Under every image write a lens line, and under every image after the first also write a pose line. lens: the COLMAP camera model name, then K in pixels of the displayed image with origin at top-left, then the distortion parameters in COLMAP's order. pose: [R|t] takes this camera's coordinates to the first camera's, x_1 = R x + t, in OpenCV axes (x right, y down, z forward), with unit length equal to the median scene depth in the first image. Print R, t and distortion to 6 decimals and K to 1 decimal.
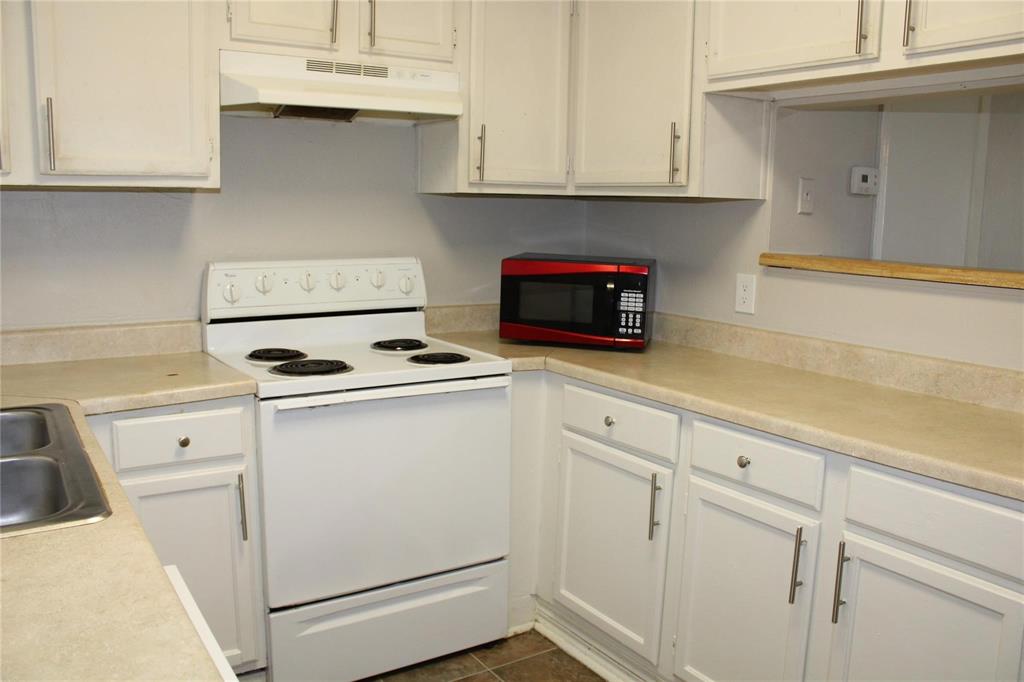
lens RADIAL K [[840.6, 0, 477.3], [0, 840.6, 341.7], [0, 0, 1]] dist [-0.163455, 0.111666]
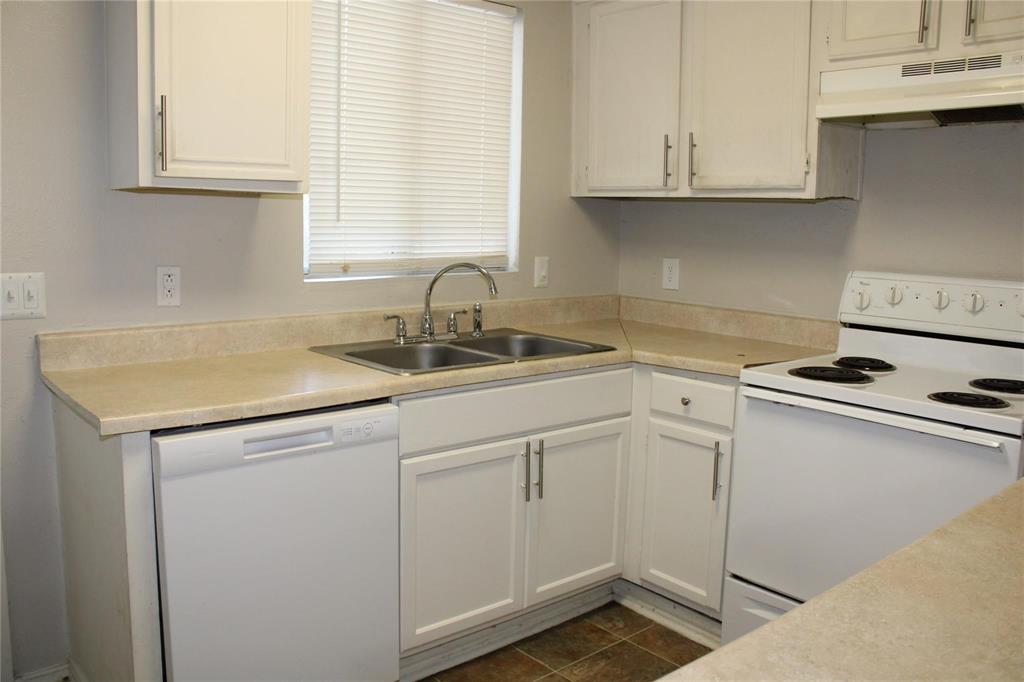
lens RADIAL K [[840.6, 0, 477.3], [0, 840.6, 341.7], [0, 0, 1]] dist [-0.163455, 0.111666]
pose [[0.132697, 0.140128, -0.981201, 0.724673], [-0.162962, 0.979568, 0.117856, -0.055780], [0.977668, 0.144259, 0.152822, 0.426664]]
